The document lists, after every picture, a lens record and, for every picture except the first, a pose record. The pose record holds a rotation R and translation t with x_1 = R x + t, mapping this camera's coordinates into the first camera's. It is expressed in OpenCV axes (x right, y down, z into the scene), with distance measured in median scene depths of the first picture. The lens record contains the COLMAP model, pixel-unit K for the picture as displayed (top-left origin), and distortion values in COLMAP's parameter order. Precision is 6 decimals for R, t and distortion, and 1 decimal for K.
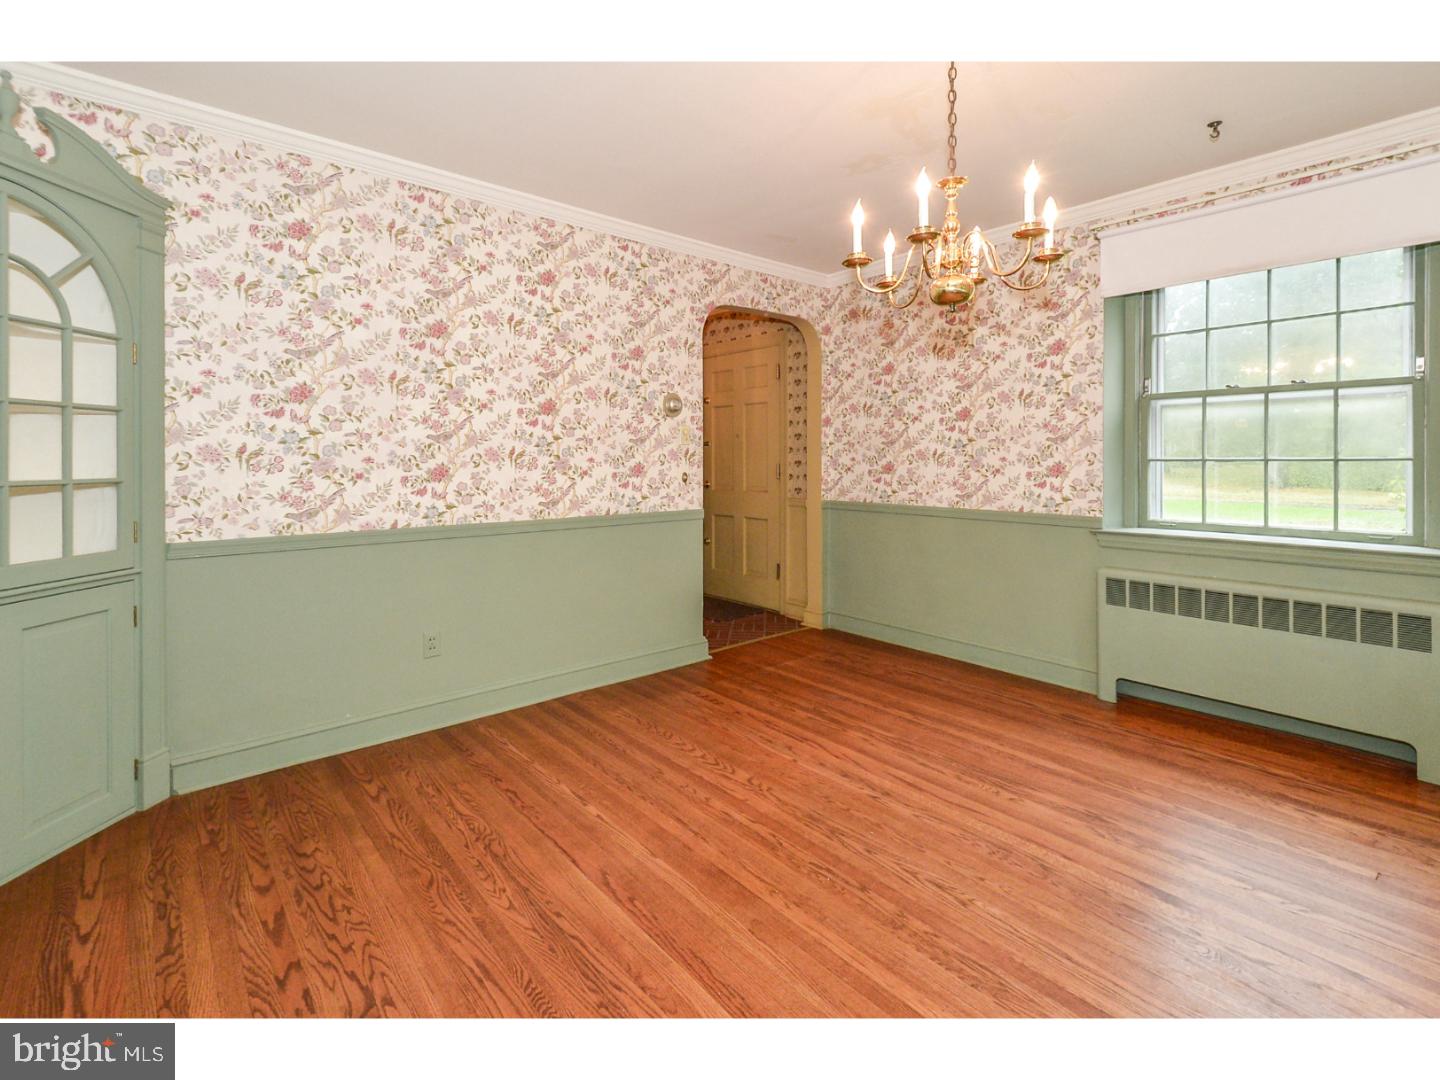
lens RADIAL K [[659.5, 0, 714.1], [0, 659.5, 477.9], [0, 0, 1]] dist [0.001374, -0.000300]
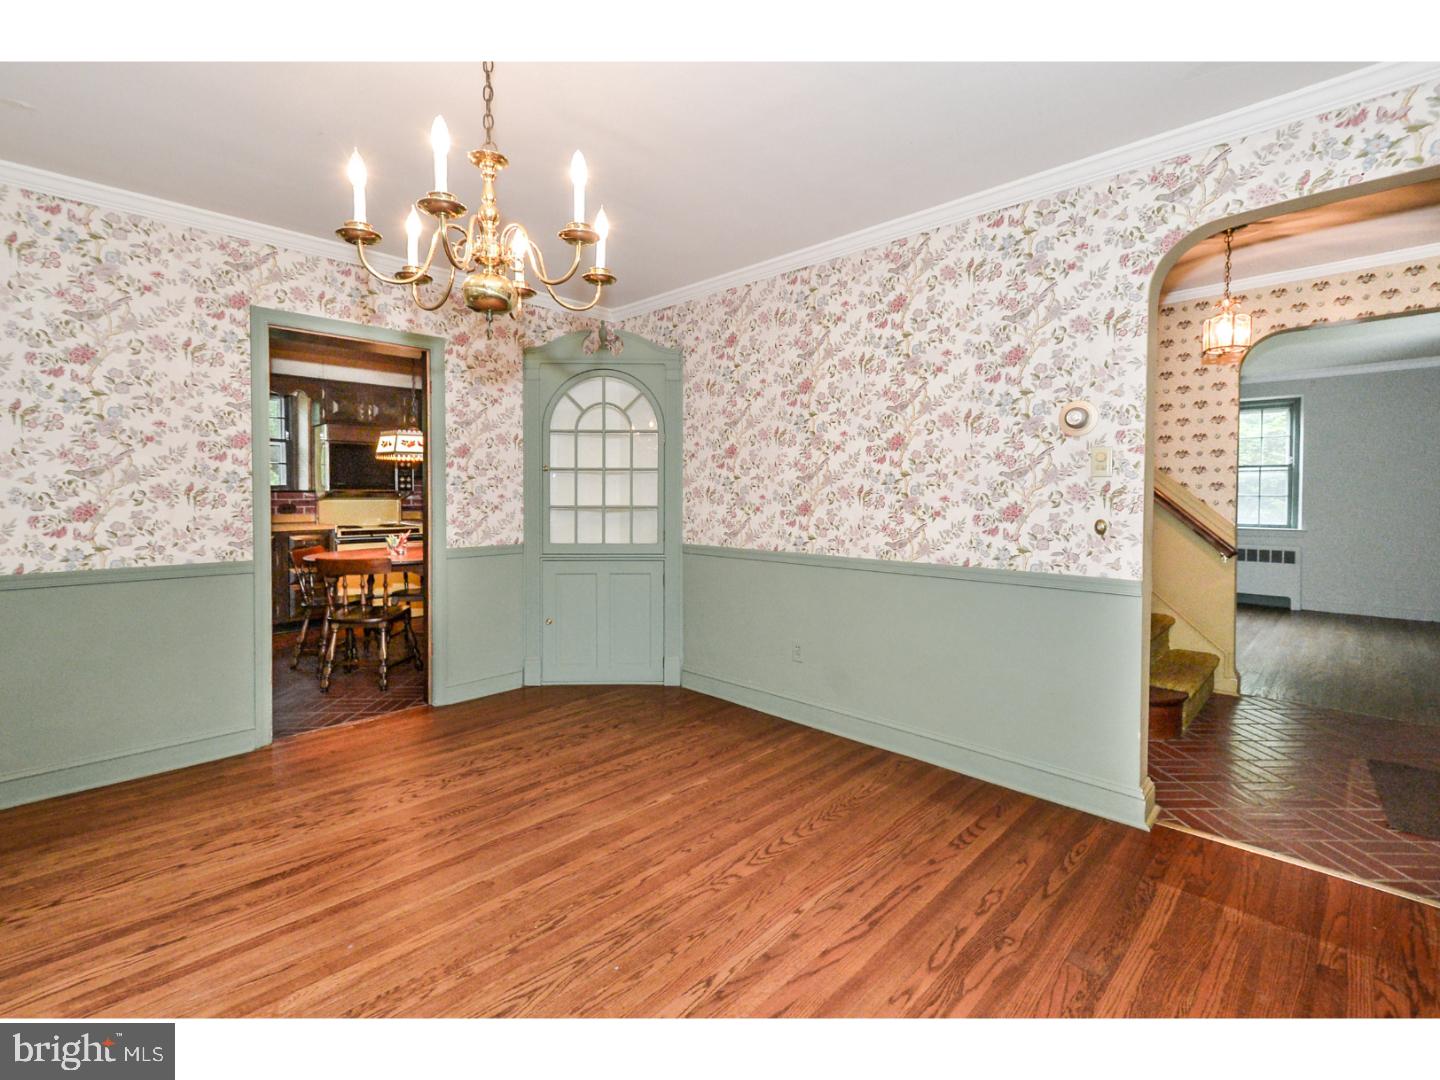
lens RADIAL K [[649.4, 0, 717.0], [0, 649.4, 520.2], [0, 0, 1]] dist [0.017452, -0.007030]
pose [[0.099167, 0.040628, -0.994241, 0.798465], [-0.033838, 0.998726, 0.037437, -0.027264], [0.994495, 0.029930, 0.100415, 0.808598]]
